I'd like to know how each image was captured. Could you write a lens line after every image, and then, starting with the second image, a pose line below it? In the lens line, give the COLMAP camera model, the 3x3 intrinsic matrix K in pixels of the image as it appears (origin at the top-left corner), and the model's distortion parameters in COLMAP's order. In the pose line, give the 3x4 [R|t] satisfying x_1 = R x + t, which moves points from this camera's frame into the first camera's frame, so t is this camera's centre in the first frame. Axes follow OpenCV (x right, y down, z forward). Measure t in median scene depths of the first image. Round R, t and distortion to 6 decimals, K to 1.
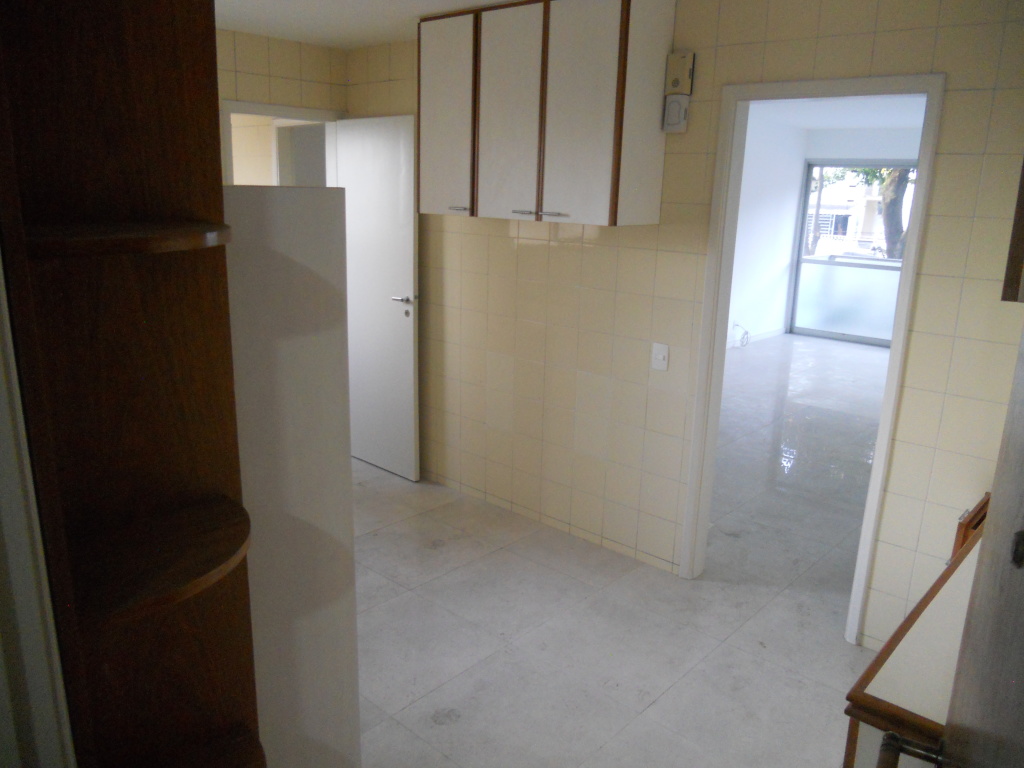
lens RADIAL K [[784.2, 0, 516.1], [0, 784.2, 393.4], [0, 0, 1]] dist [-0.039443, -0.002792]
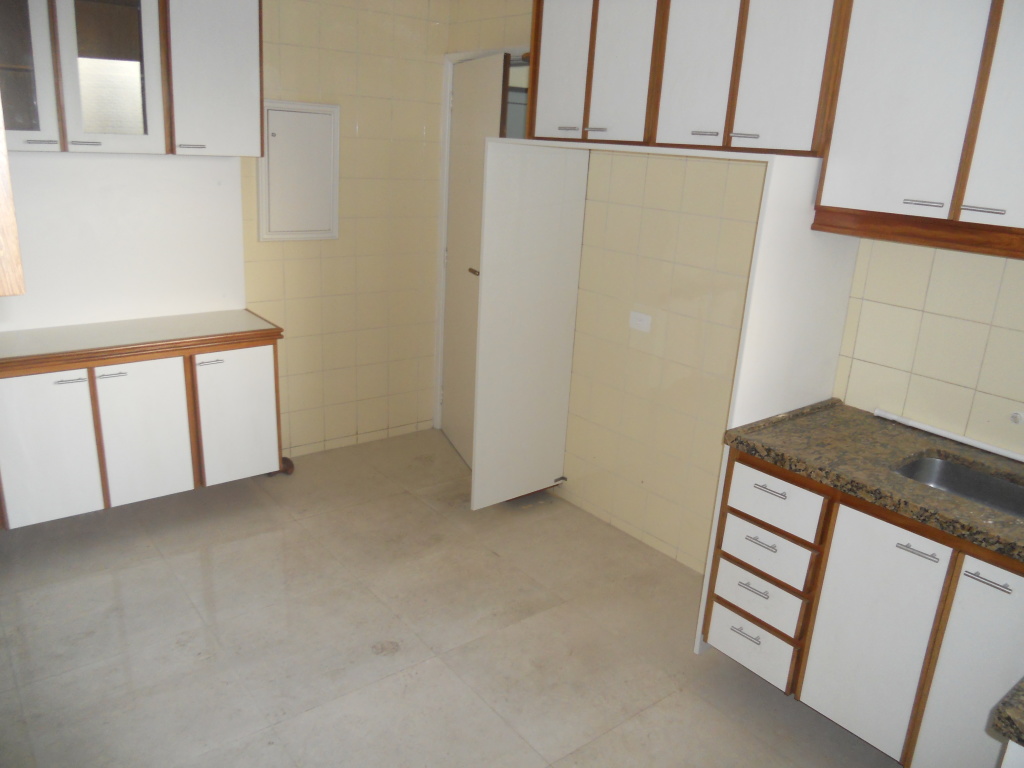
lens RADIAL K [[784.2, 0, 513.2], [0, 784.2, 387.5], [0, 0, 1]] dist [-0.039443, -0.002792]
pose [[-0.979537, -0.134574, 0.149656, -0.366059], [-0.036603, 0.850295, 0.525031, -0.428574], [-0.197908, 0.508810, -0.837822, 1.666371]]
